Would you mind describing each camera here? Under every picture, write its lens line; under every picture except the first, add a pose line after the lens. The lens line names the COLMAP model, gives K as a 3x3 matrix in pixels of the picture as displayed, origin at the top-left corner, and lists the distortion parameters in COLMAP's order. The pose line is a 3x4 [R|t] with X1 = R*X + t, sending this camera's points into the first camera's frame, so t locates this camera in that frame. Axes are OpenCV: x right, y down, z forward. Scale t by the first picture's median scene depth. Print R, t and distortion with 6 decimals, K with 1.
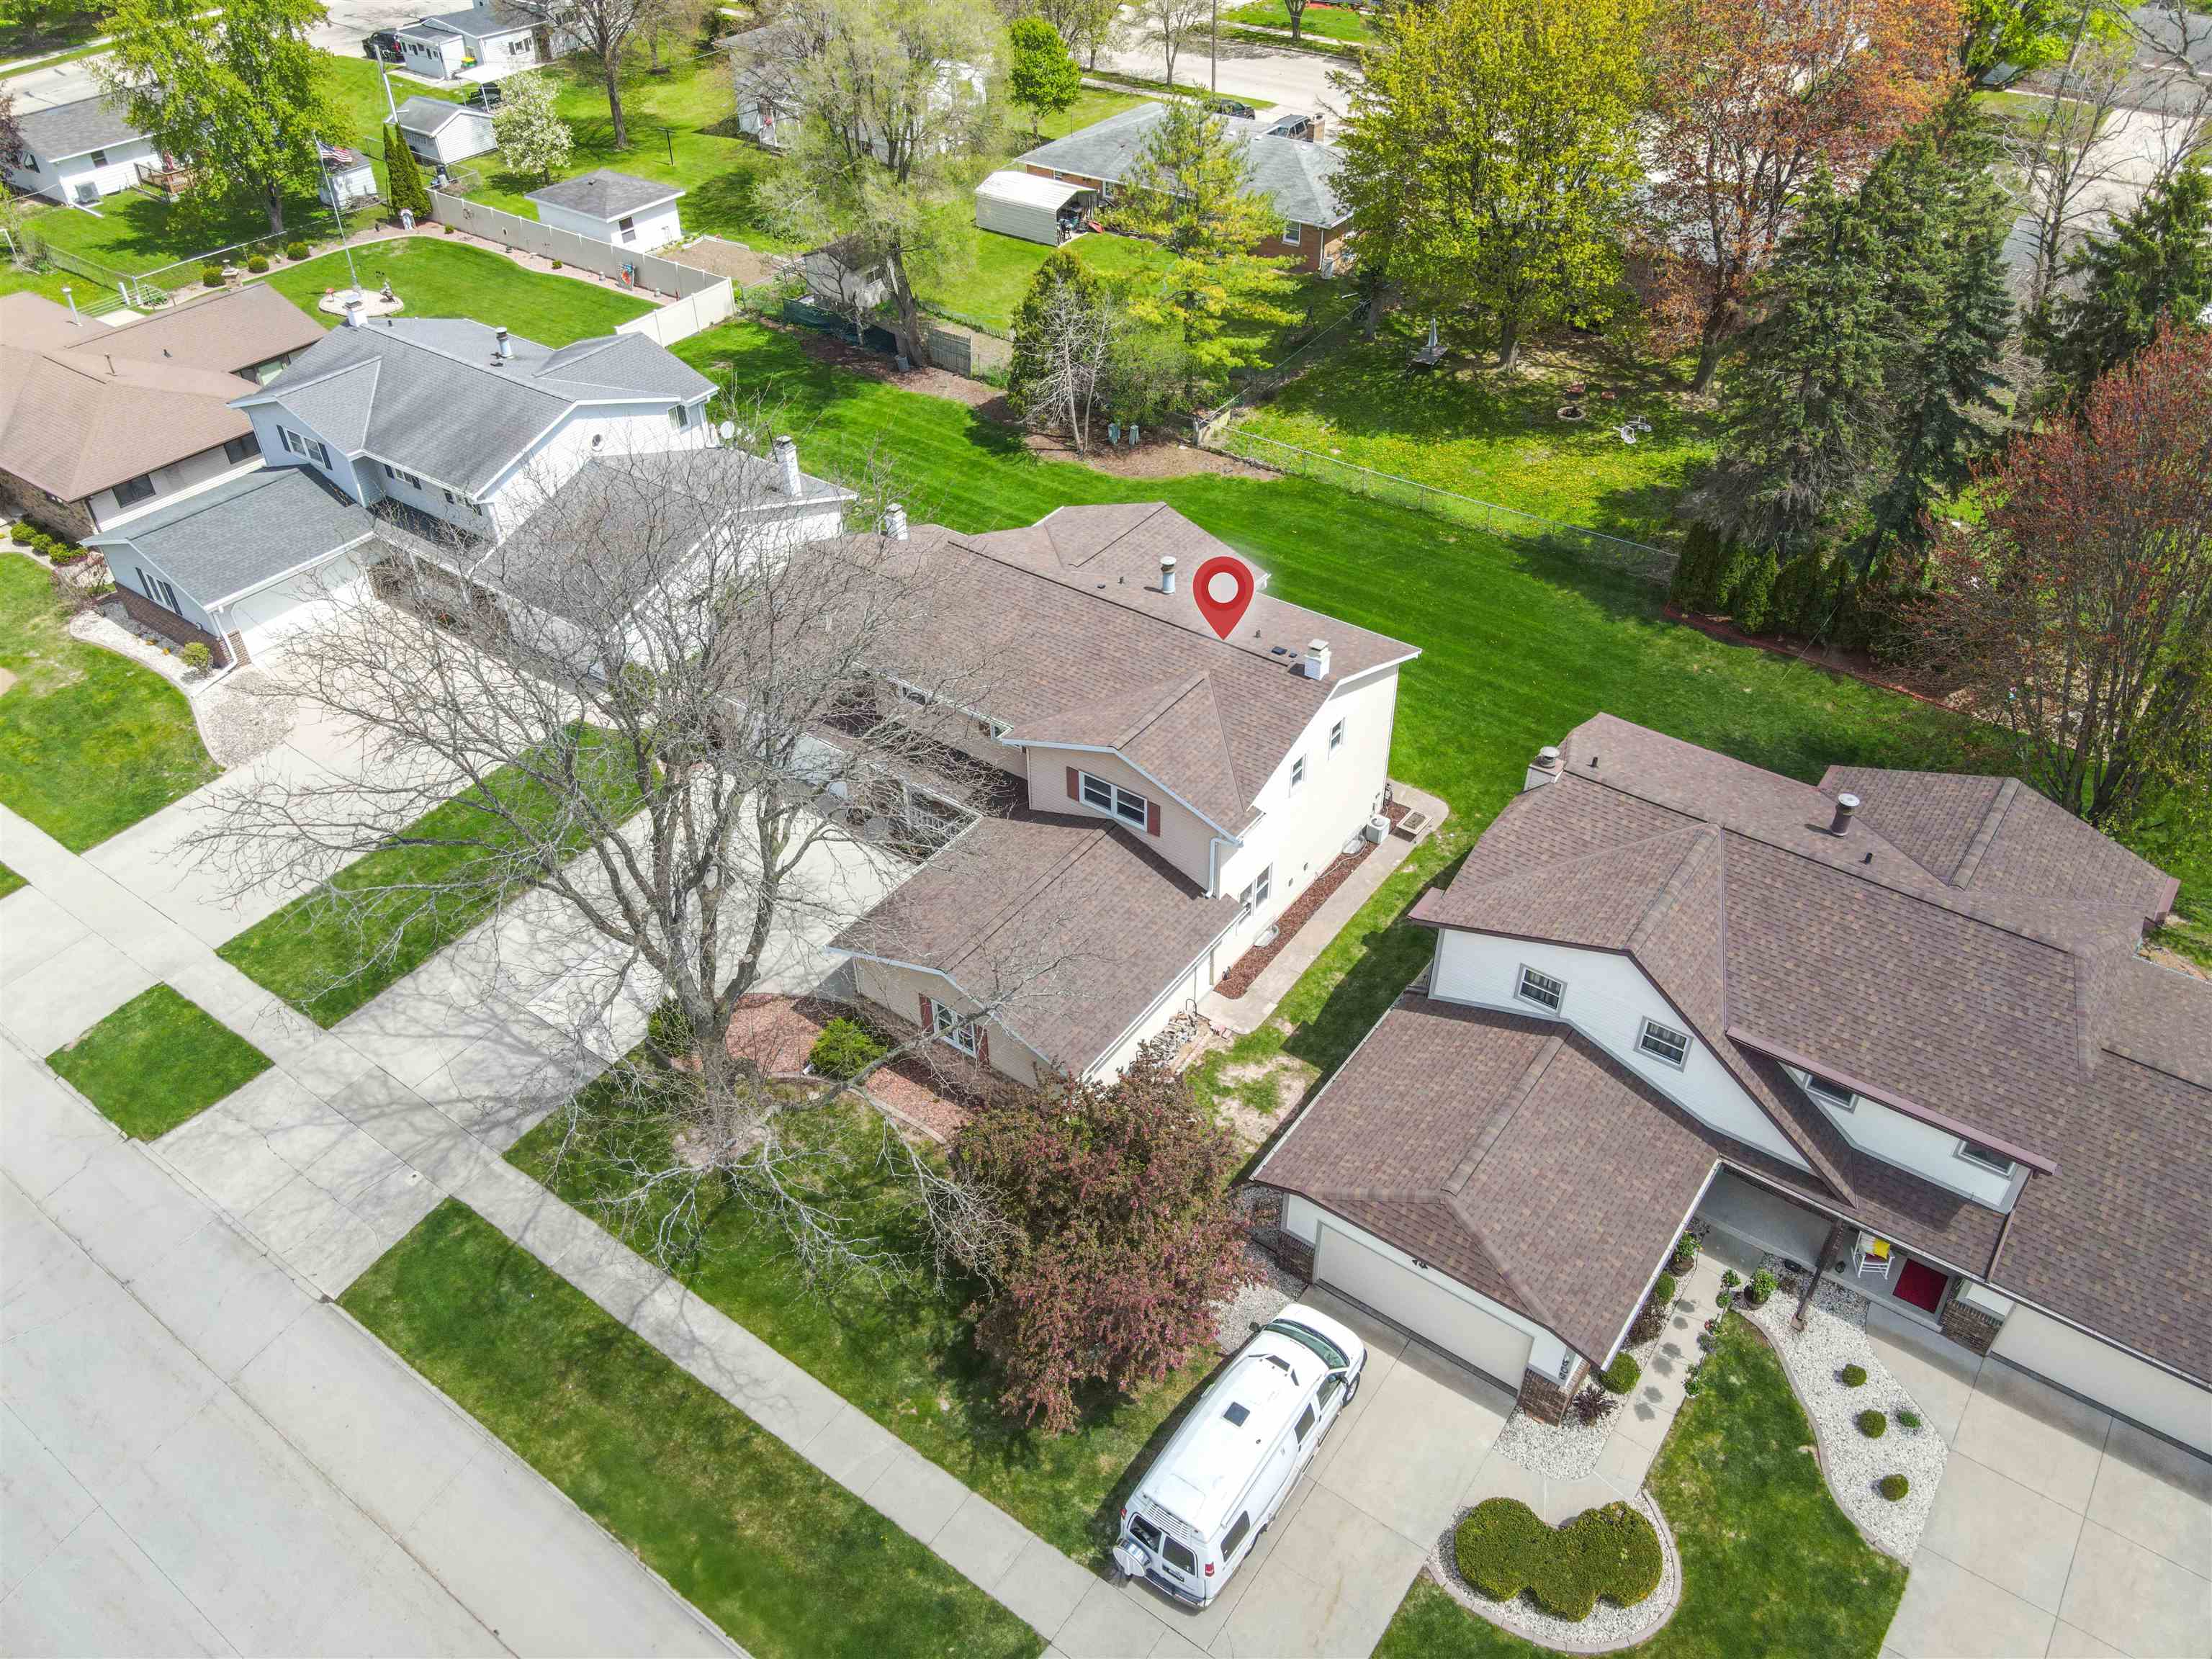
lens RADIAL K [[1614.7, 0, 1106.0], [0, 1614.7, 829.5], [0, 0, 1]] dist [-0.025300, 0.067023]
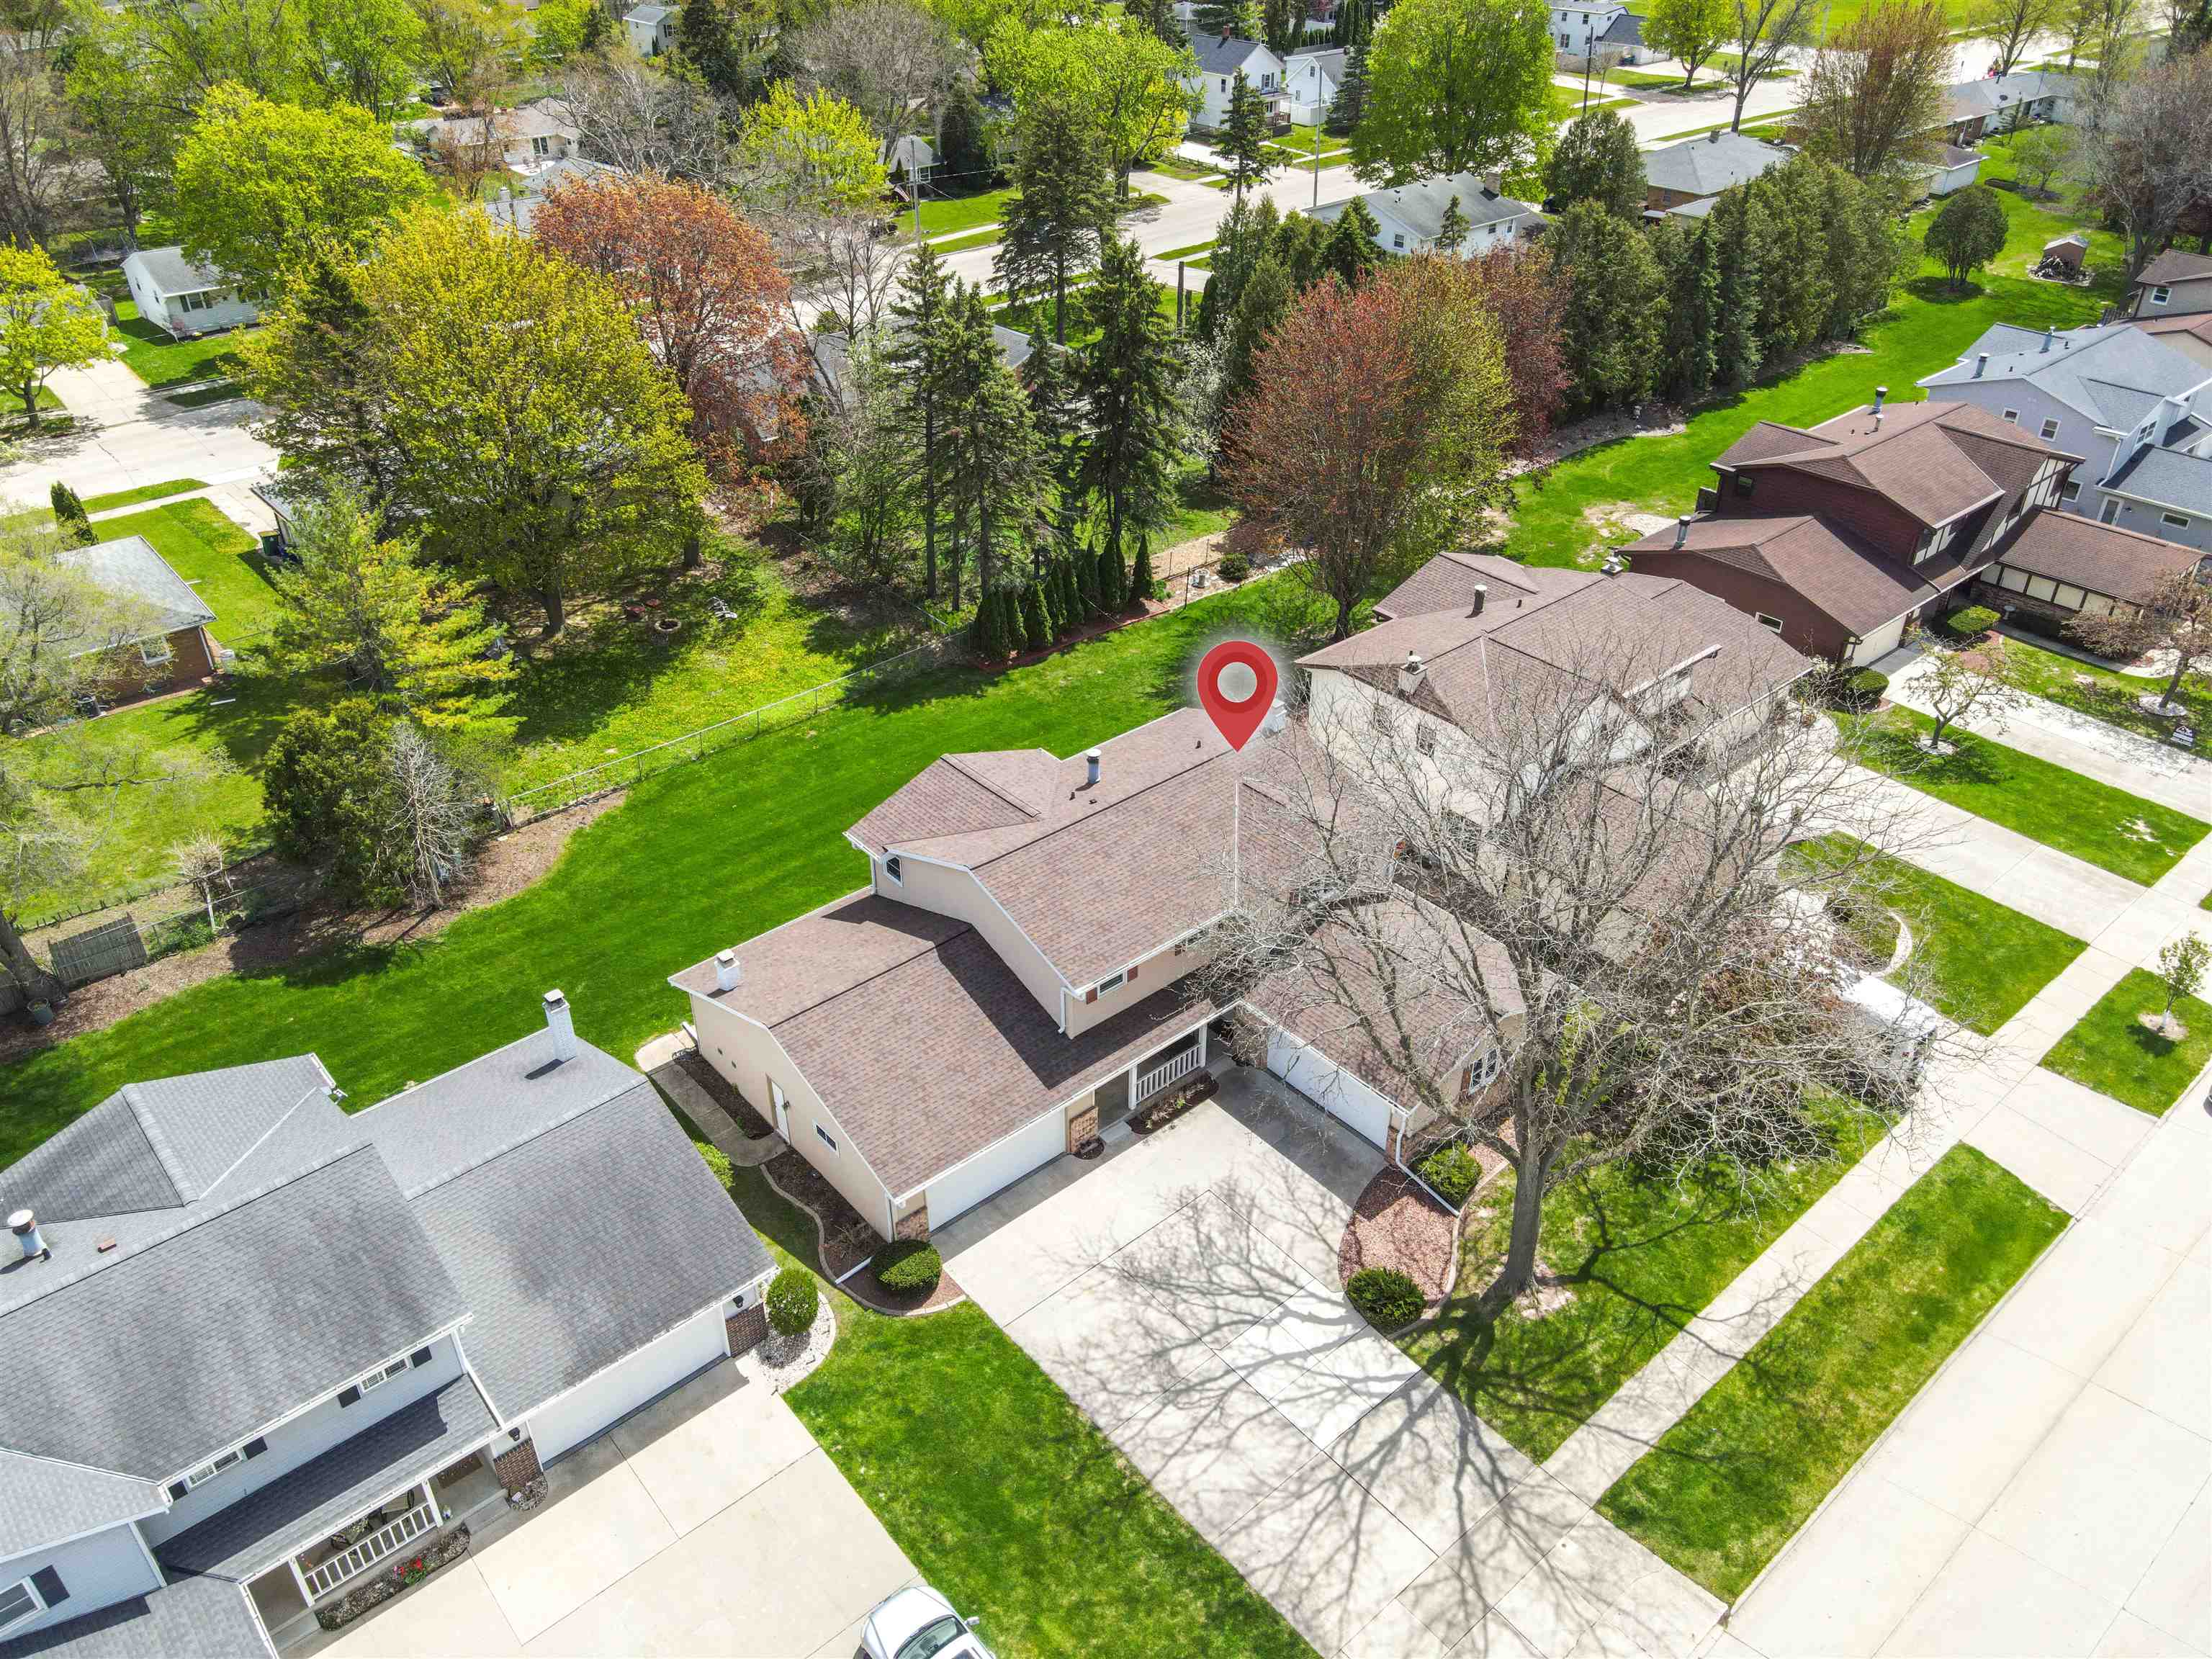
lens RADIAL K [[1614.7, 0, 1106.0], [0, 1614.7, 829.5], [0, 0, 1]] dist [-0.025300, 0.067023]
pose [[0.228771, -0.521523, 0.821996, -0.922144], [0.607354, 0.736358, 0.298156, -0.469344], [-0.760779, 0.431033, 0.485207, 0.504687]]
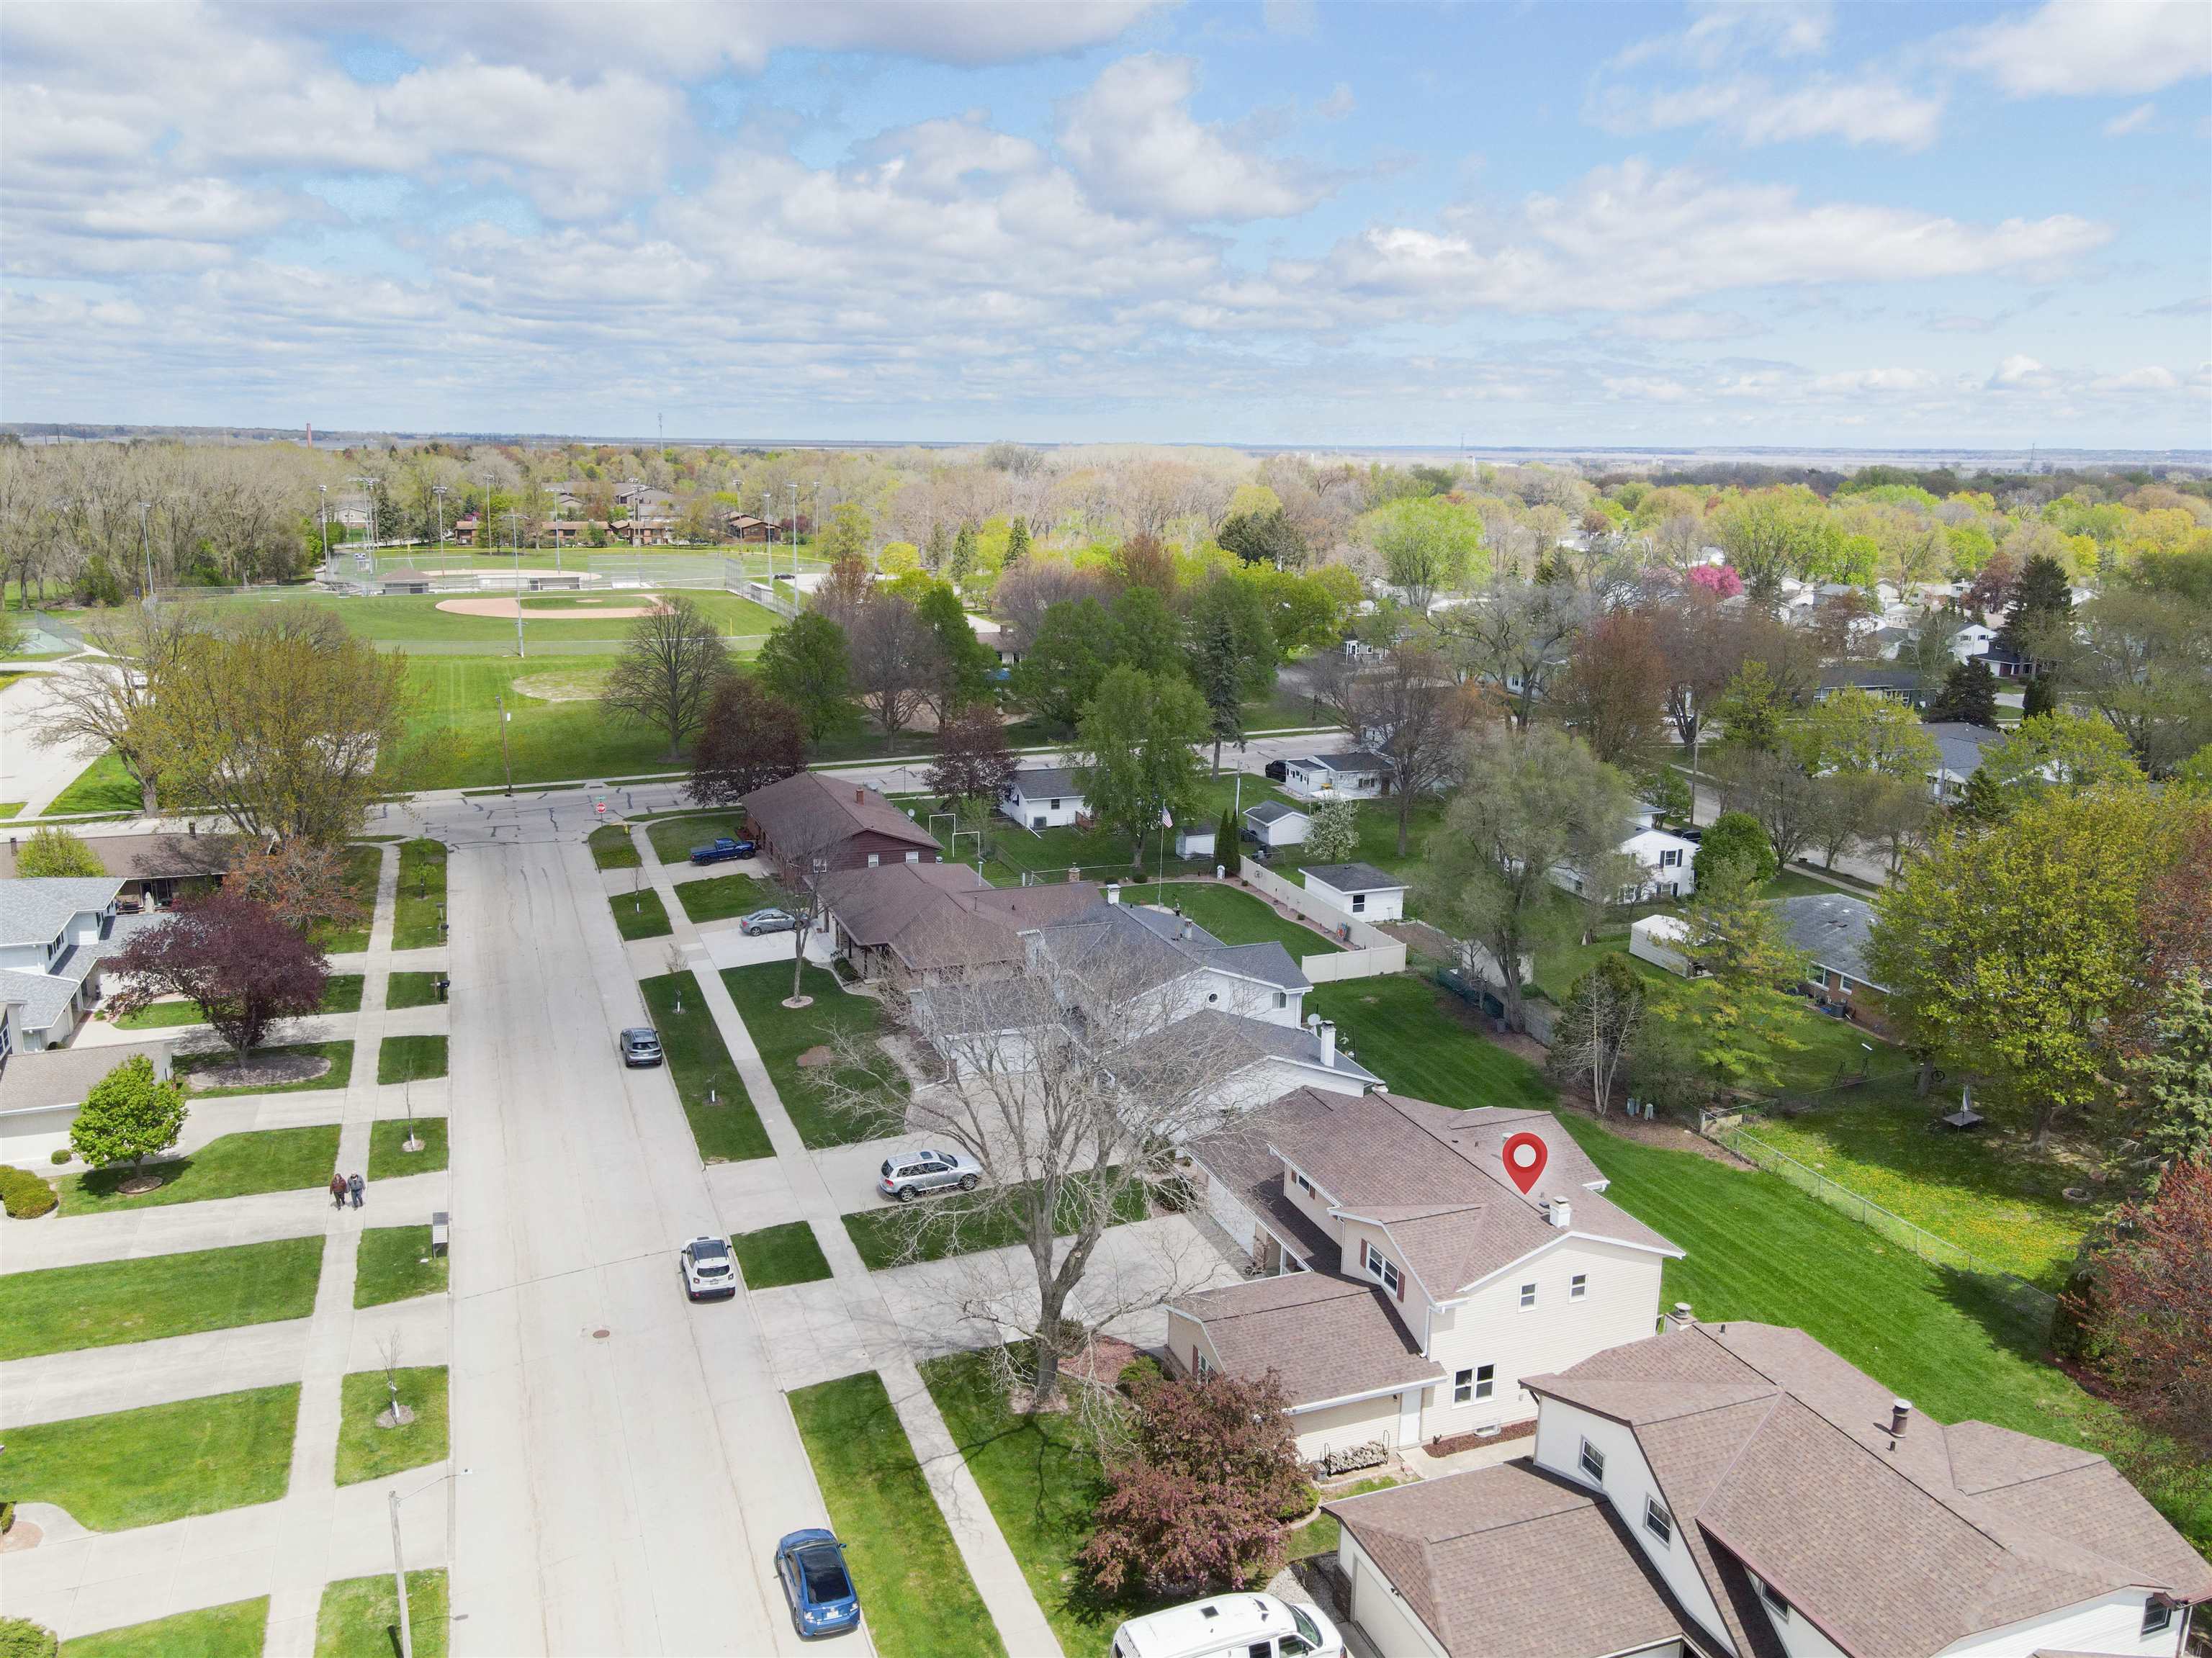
lens RADIAL K [[1665.9, 0, 1110.8], [0, 1665.9, 901.4], [0, 0, 1]] dist [0.007872, 0.004253]
pose [[0.839164, 0.174534, -0.515113, 0.449538], [-0.365365, 0.882481, -0.296203, 0.193856], [0.402880, 0.436767, 0.804315, -0.324471]]
